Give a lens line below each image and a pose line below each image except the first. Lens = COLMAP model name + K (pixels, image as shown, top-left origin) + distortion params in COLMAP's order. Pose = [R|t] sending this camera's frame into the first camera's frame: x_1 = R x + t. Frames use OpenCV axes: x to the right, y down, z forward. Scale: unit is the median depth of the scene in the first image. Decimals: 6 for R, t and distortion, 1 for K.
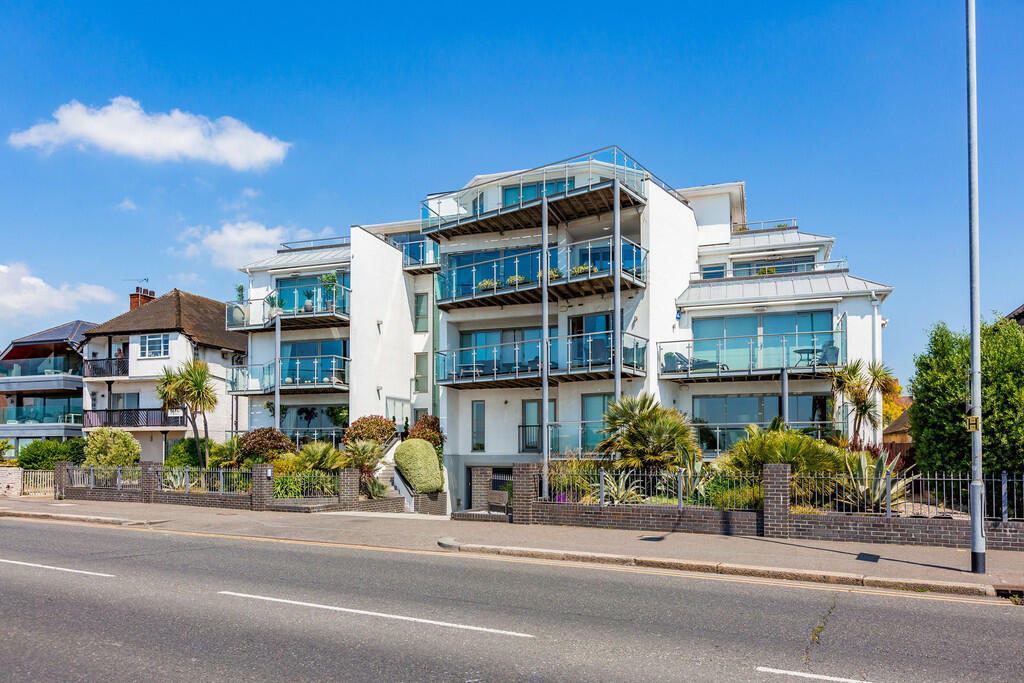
lens RADIAL K [[738.1, 0, 513.3], [0, 738.1, 430.8], [0, 0, 1]] dist [-0.001642, -0.001029]
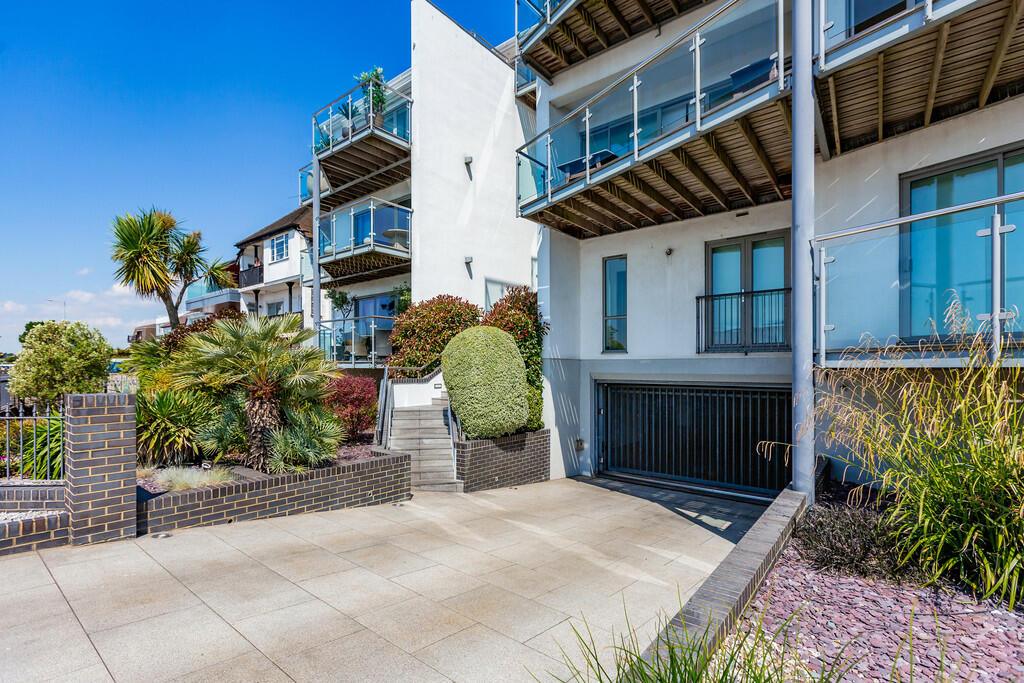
lens RADIAL K [[460.3, 0, 515.2], [0, 460.3, 364.1], [0, 0, 1]] dist [0.000491, 0.000086]
pose [[0.939197, -0.001827, -0.343374, -0.001237], [0.010534, 0.999669, 0.023491, 0.027856], [0.343217, -0.025680, 0.938905, 0.667973]]
